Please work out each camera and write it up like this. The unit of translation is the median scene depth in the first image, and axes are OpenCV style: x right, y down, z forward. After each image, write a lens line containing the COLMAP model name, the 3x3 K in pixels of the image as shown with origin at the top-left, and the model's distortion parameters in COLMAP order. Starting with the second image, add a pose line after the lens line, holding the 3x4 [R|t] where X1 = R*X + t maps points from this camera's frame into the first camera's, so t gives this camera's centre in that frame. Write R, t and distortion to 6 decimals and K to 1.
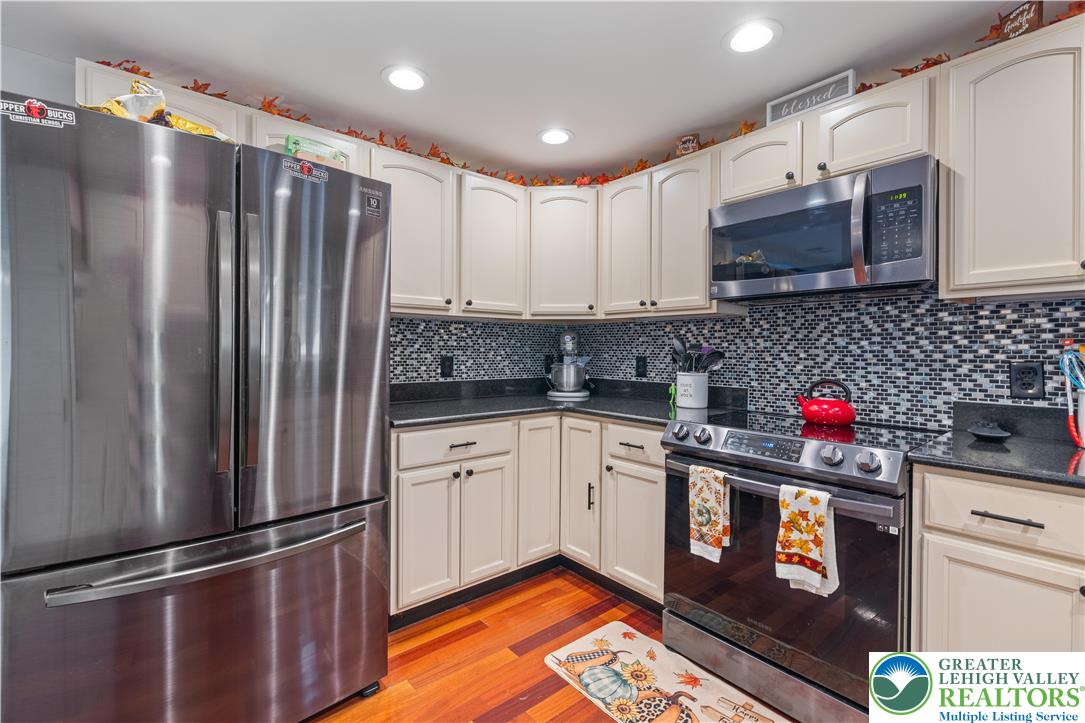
lens RADIAL K [[464.1, 0, 520.6], [0, 464.1, 353.4], [0, 0, 1]] dist [0.001243, 0.001020]
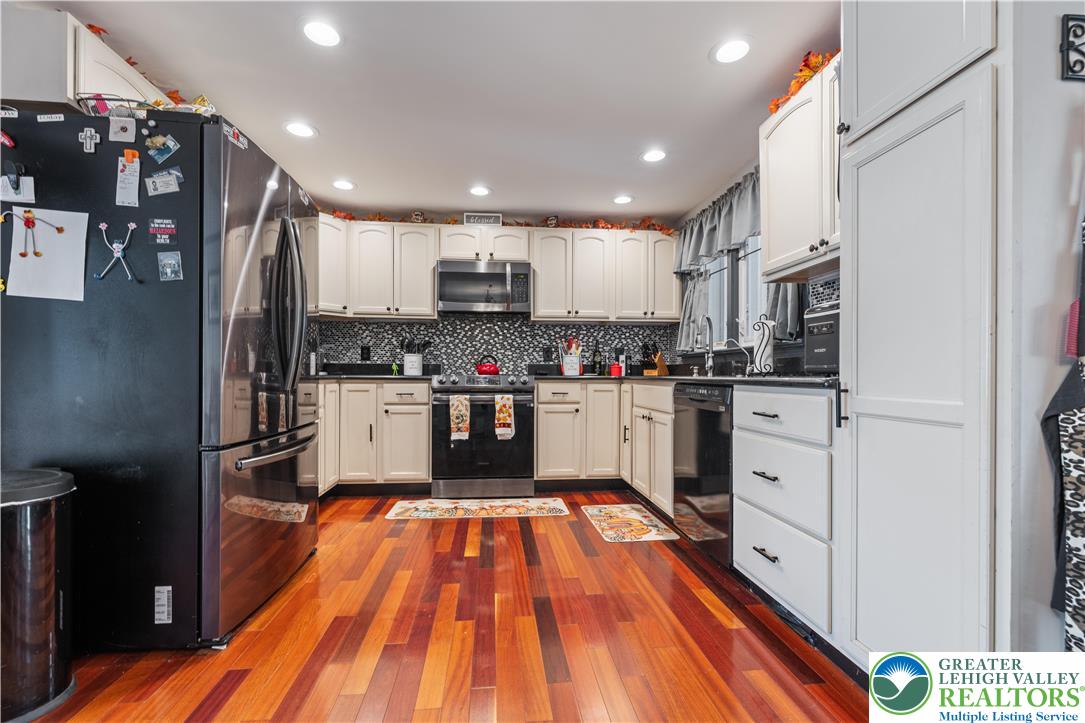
lens RADIAL K [[464.1, 0, 543.3], [0, 464.1, 367.9], [0, 0, 1]] dist [0.001243, 0.001020]
pose [[0.548069, 0.002229, 0.836430, -0.988108], [0.005904, 0.999961, -0.006533, 0.134826], [-0.836412, 0.008519, 0.548035, -0.363425]]
